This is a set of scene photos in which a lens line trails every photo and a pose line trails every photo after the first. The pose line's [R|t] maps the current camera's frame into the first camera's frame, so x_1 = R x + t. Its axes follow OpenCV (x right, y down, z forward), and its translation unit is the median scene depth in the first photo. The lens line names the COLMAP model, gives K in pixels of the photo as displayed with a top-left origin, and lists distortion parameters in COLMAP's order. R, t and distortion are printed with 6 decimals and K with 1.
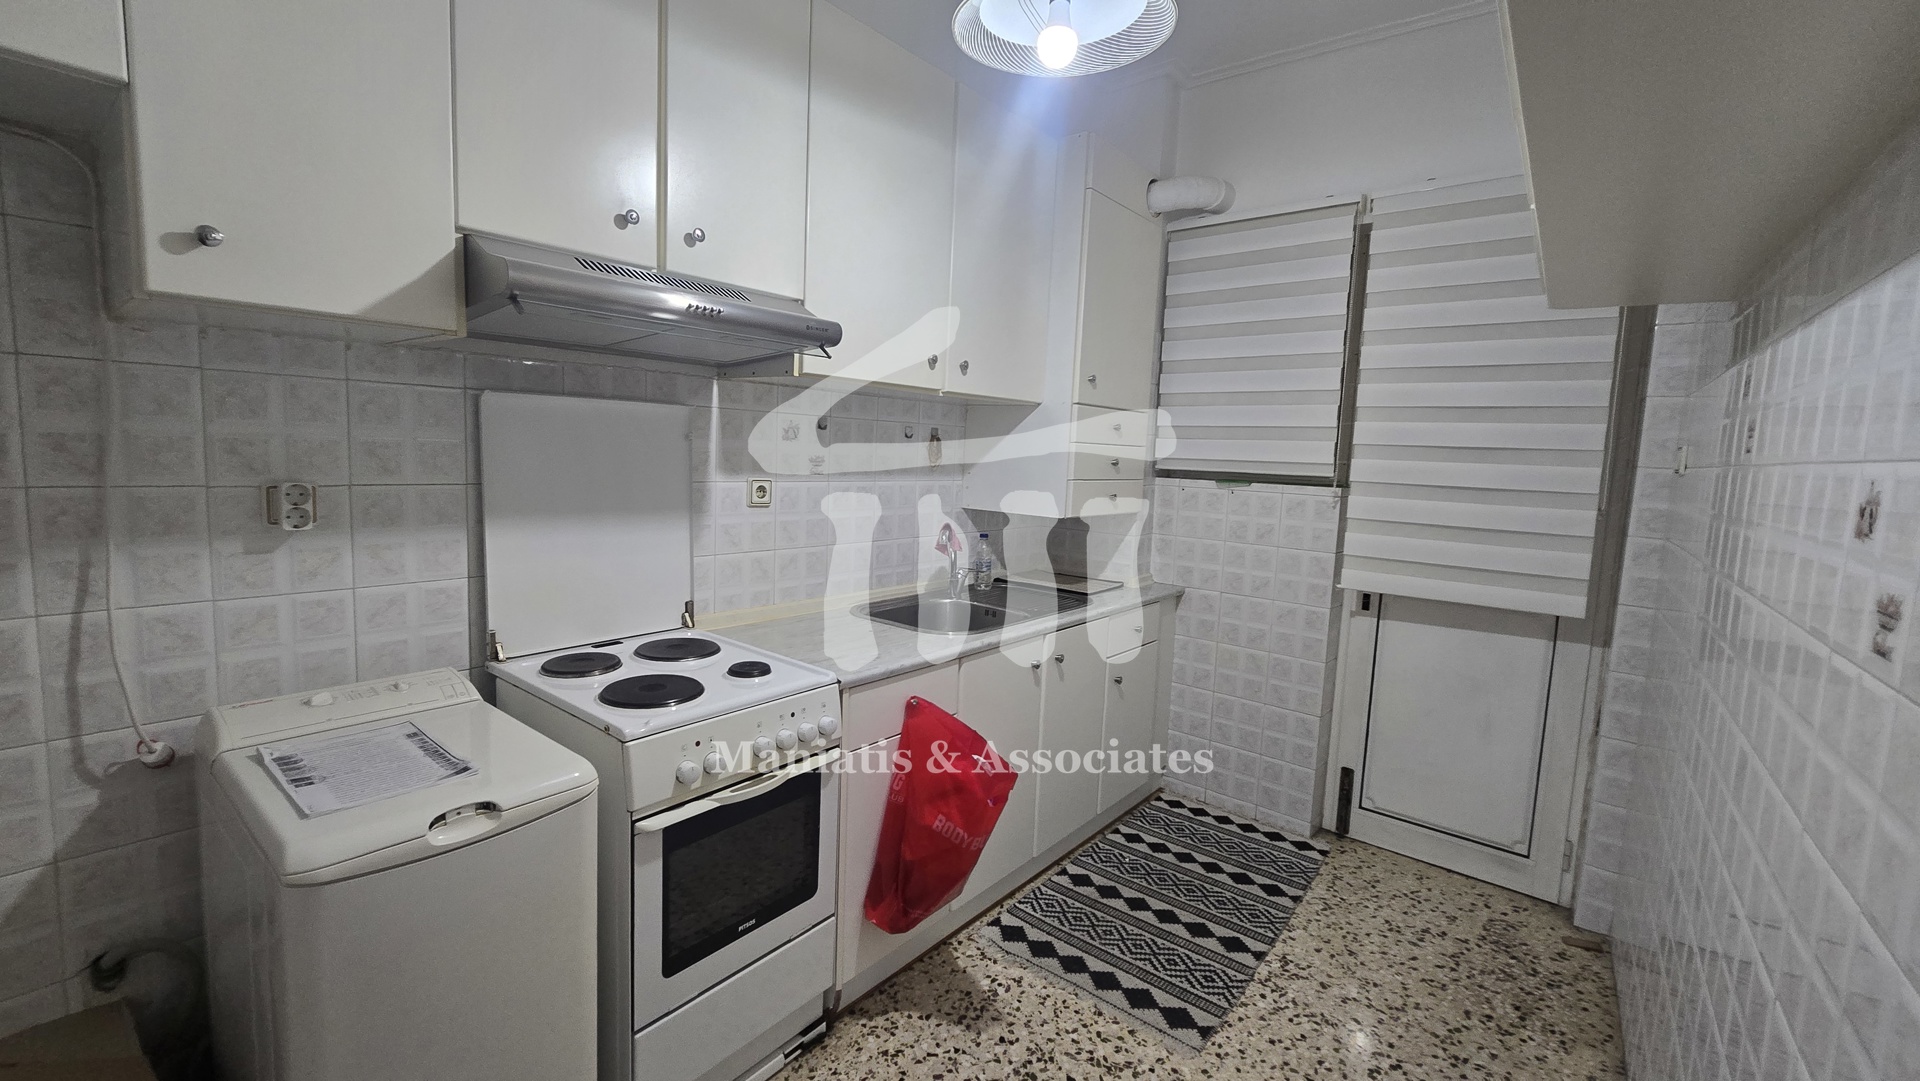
lens RADIAL K [[779.5, 0, 960.0], [0, 779.5, 540.5], [0, 0, 1]] dist [0.000465, -0.000368]
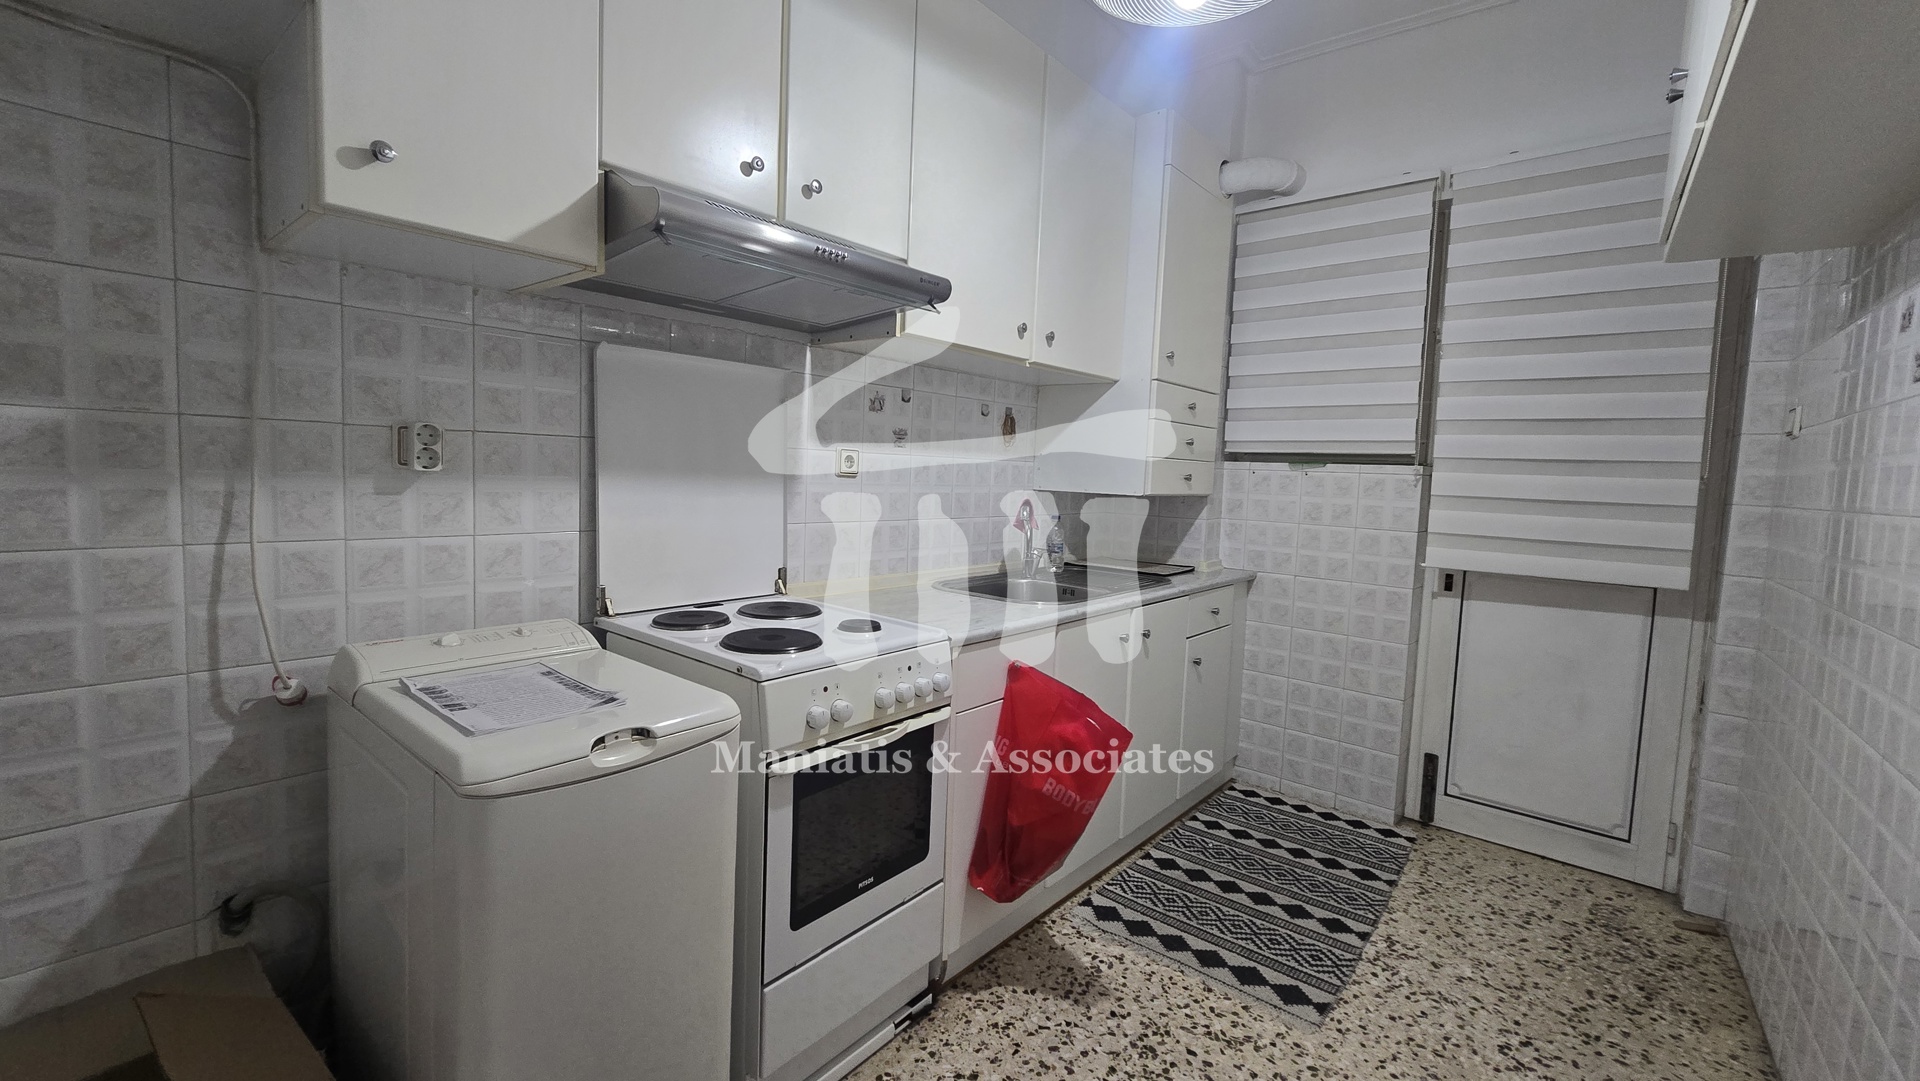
lens RADIAL K [[783.0, 0, 971.5], [0, 783.0, 533.7], [0, 0, 1]] dist [-0.000149, 0.000149]
pose [[0.999936, -0.001637, -0.011198, -0.109722], [0.001311, 0.999575, -0.029109, 0.072836], [0.011241, 0.029092, 0.999514, 0.009656]]
